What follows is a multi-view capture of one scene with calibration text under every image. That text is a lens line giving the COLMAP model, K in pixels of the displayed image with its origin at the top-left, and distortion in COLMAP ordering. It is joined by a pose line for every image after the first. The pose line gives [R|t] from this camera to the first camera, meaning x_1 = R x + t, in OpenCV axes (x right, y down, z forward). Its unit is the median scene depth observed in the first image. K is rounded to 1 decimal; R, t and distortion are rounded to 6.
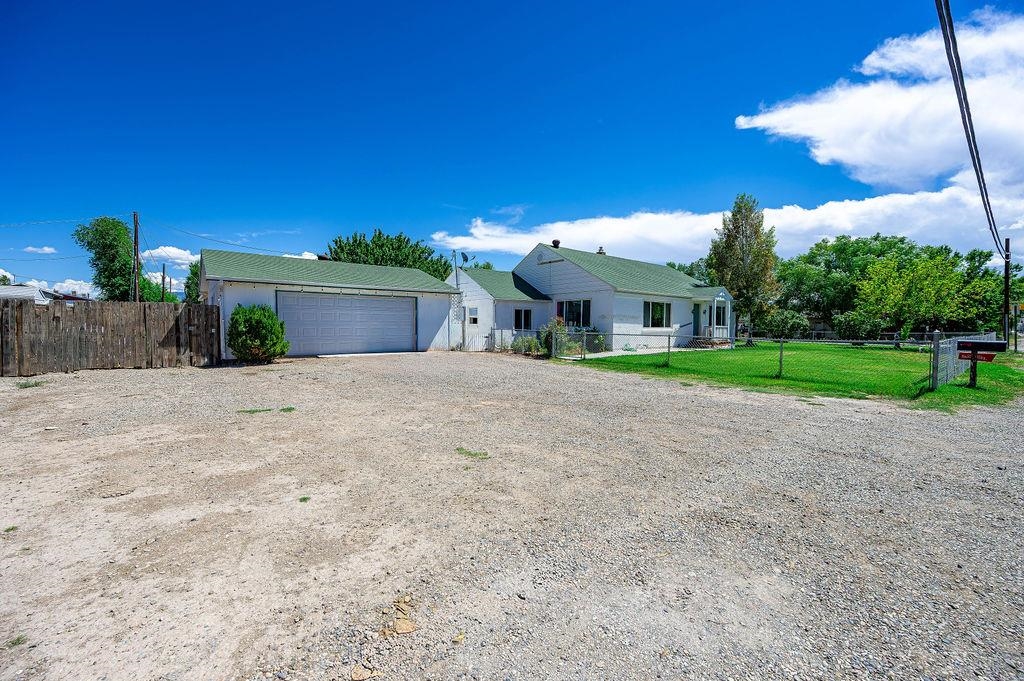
lens RADIAL K [[416.5, 0, 514.1], [0, 416.5, 339.3], [0, 0, 1]] dist [0.000220, 0.001241]
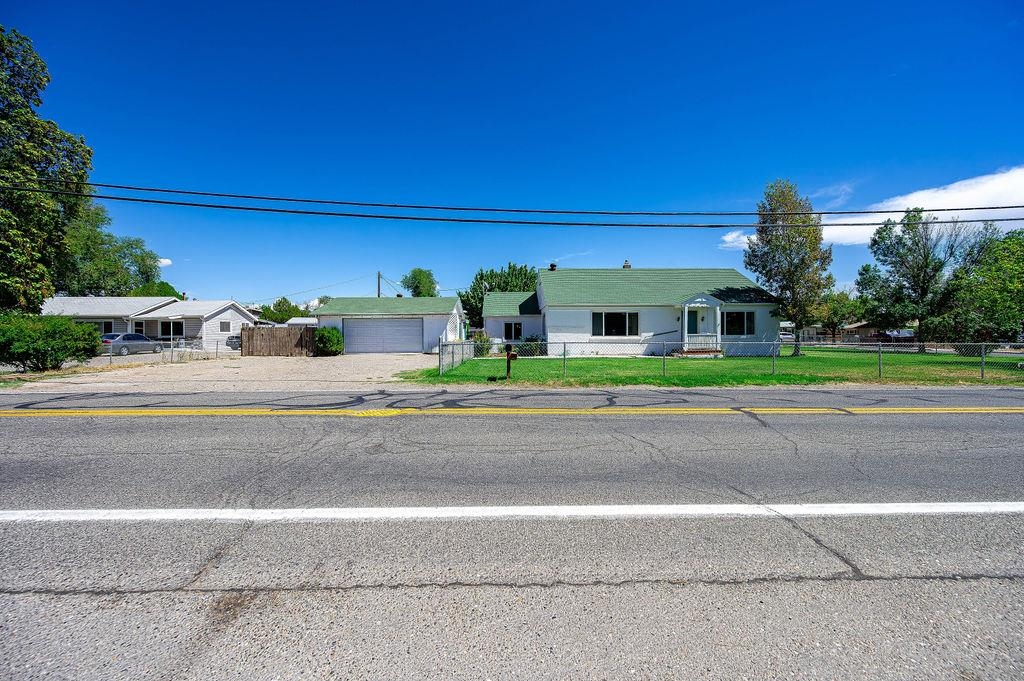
lens RADIAL K [[416.5, 0, 514.0], [0, 416.5, 339.3], [0, 0, 1]] dist [0.000220, 0.001241]
pose [[0.787355, -0.004588, -0.616482, 0.826953], [-0.011306, 0.999697, -0.021880, 0.007645], [0.616396, 0.024198, 0.787065, -0.013156]]
